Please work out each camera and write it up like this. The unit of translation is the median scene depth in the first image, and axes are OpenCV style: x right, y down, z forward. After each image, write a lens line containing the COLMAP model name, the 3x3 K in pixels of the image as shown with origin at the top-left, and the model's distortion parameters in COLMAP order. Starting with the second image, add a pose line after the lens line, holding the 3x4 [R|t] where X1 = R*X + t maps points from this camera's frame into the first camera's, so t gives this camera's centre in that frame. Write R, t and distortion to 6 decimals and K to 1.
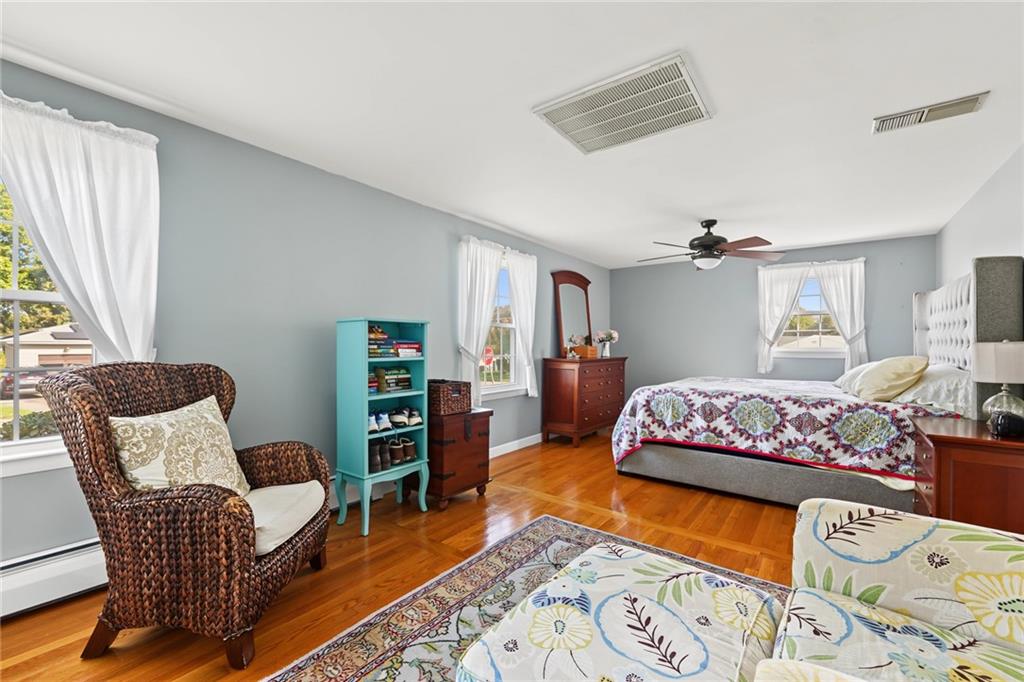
lens RADIAL K [[416.7, 0, 514.5], [0, 416.7, 343.9], [0, 0, 1]] dist [0.001517, -0.000226]
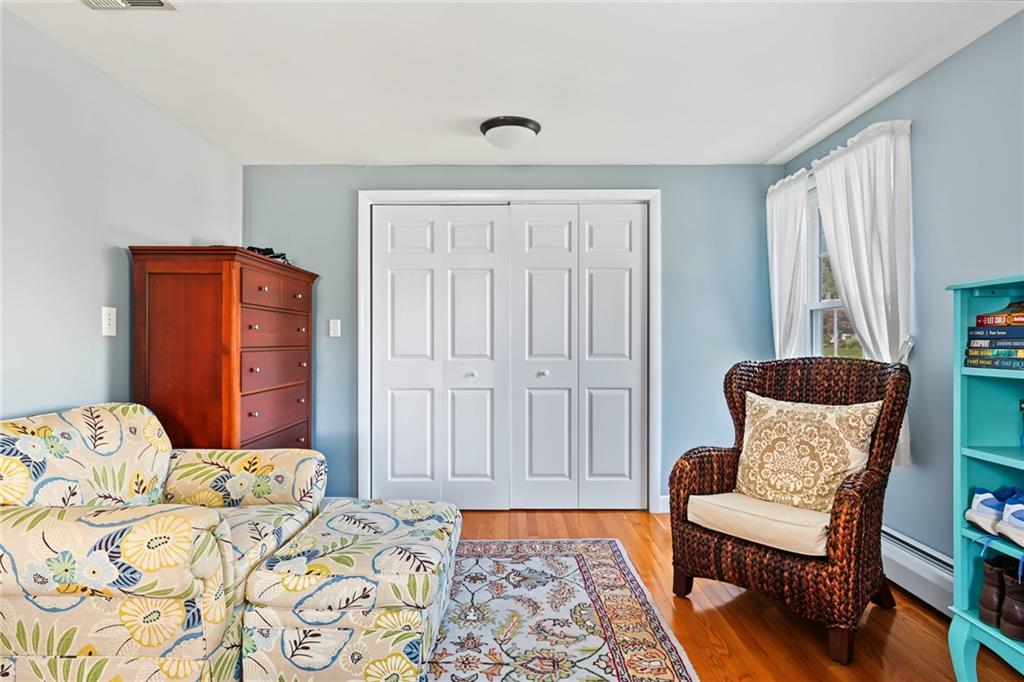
lens RADIAL K [[567.4, 0, 512.0], [0, 567.4, 341.7], [0, 0, 1]] dist [0.000275, 0.000035]
pose [[-0.800618, -0.002141, -0.599171, 0.397009], [-0.000365, 0.999995, -0.003086, 0.006114], [0.599175, -0.002253, -0.800615, 1.050952]]
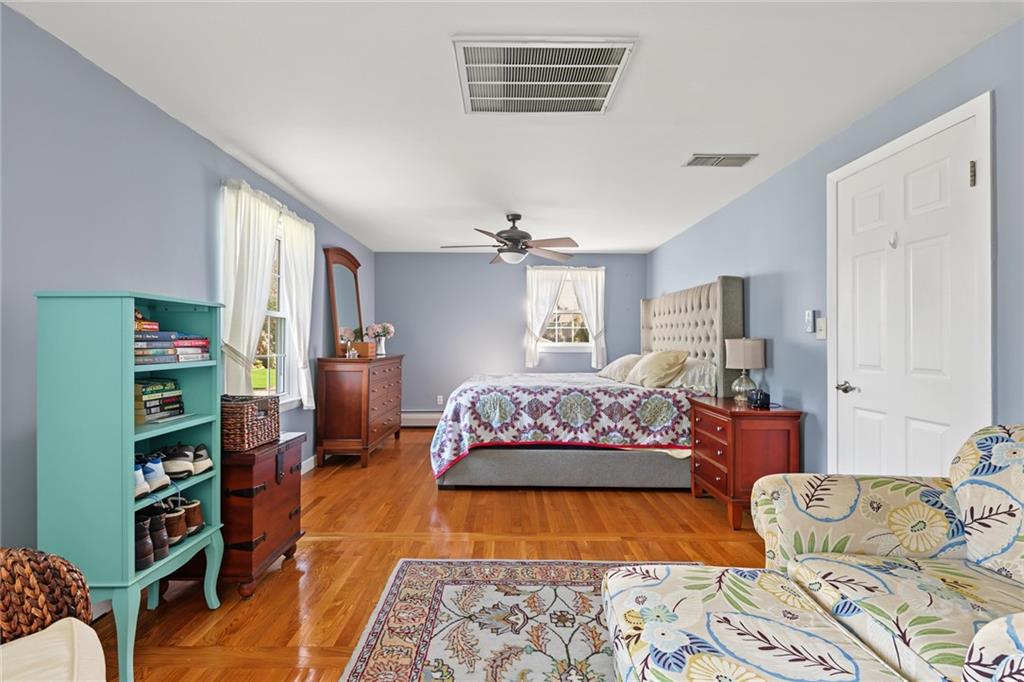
lens RADIAL K [[463.2, 0, 508.4], [0, 463.2, 338.1], [0, 0, 1]] dist [-0.000058, -0.000476]
pose [[0.803319, 0.003113, 0.595540, -0.276272], [-0.001986, 0.999995, -0.002548, -0.001532], [-0.595545, 0.000864, 0.803321, 0.181213]]
